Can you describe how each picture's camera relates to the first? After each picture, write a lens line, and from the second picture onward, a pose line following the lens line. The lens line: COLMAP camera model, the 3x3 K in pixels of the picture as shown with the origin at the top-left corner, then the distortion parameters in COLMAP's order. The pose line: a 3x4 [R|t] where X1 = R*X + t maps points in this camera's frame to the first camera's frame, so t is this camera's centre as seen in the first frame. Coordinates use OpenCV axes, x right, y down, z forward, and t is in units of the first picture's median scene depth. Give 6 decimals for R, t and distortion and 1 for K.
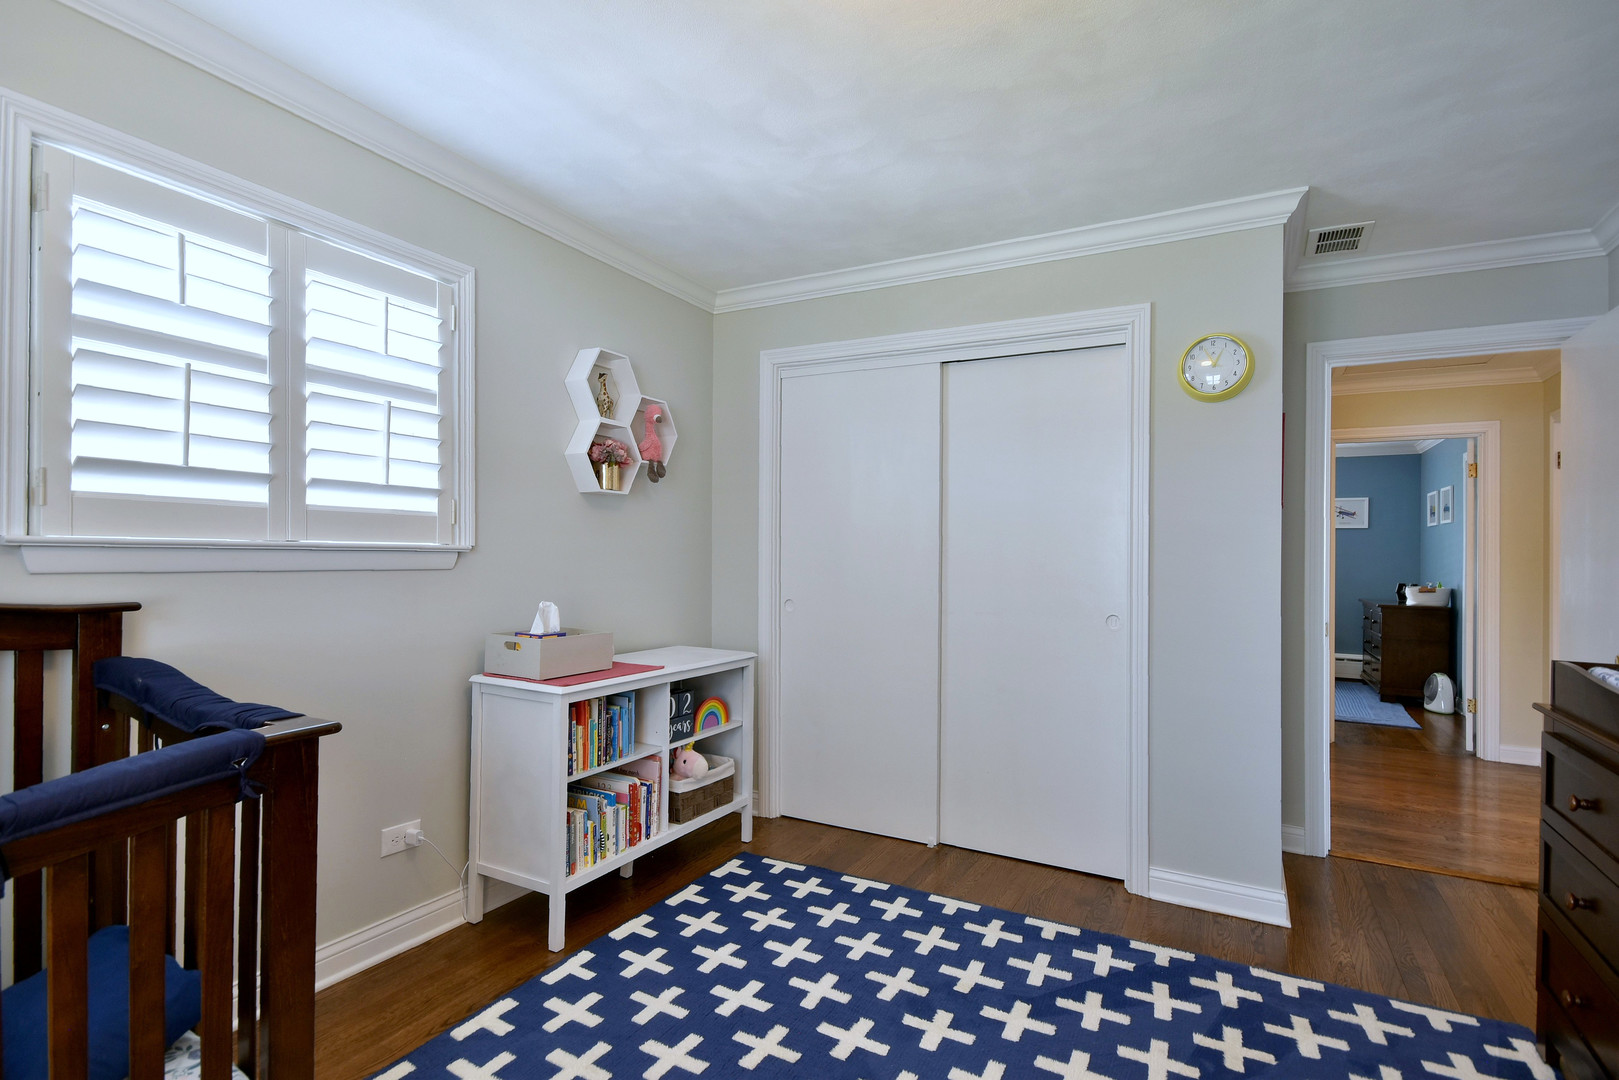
lens RADIAL K [[815.2, 0, 809.5], [0, 815.2, 540.0], [0, 0, 1]] dist [0.014015, 0.000226]
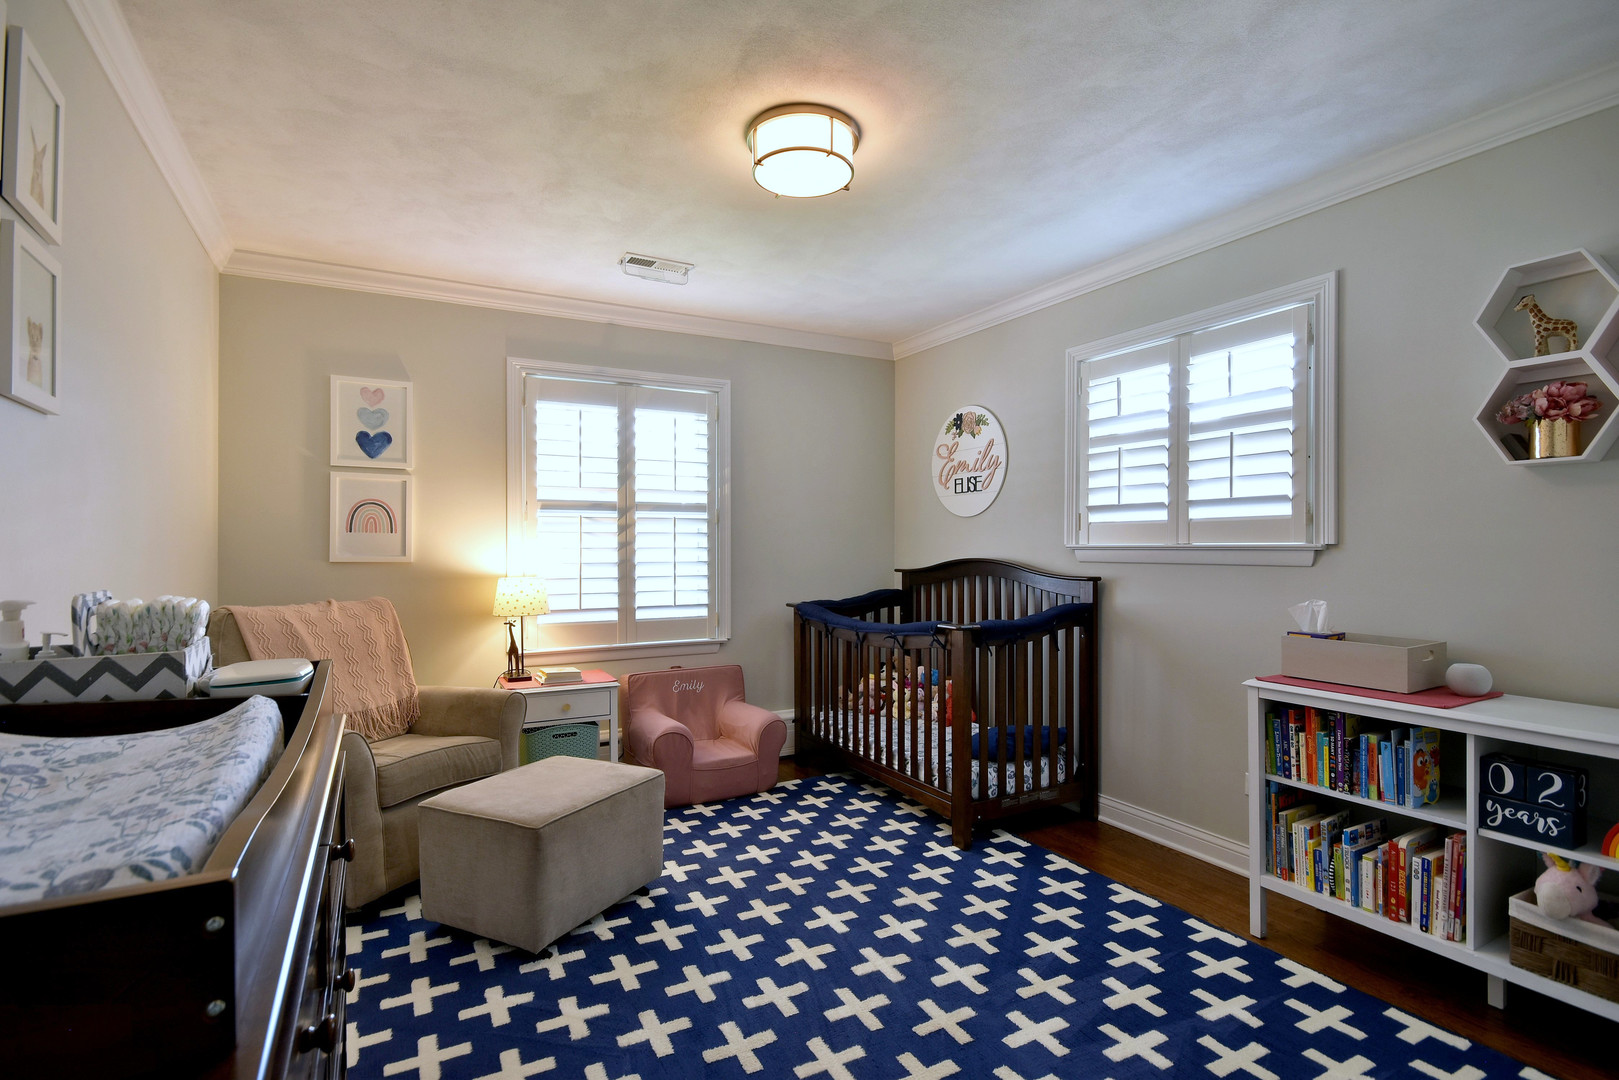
lens RADIAL K [[789.9, 0, 809.5], [0, 789.9, 540.0], [0, 0, 1]] dist [0.015665, -0.000182]
pose [[-0.552168, -0.034447, -0.833021, 0.864551], [-0.006572, 0.999295, -0.036966, 0.047265], [0.833707, -0.014937, -0.552006, 1.112392]]
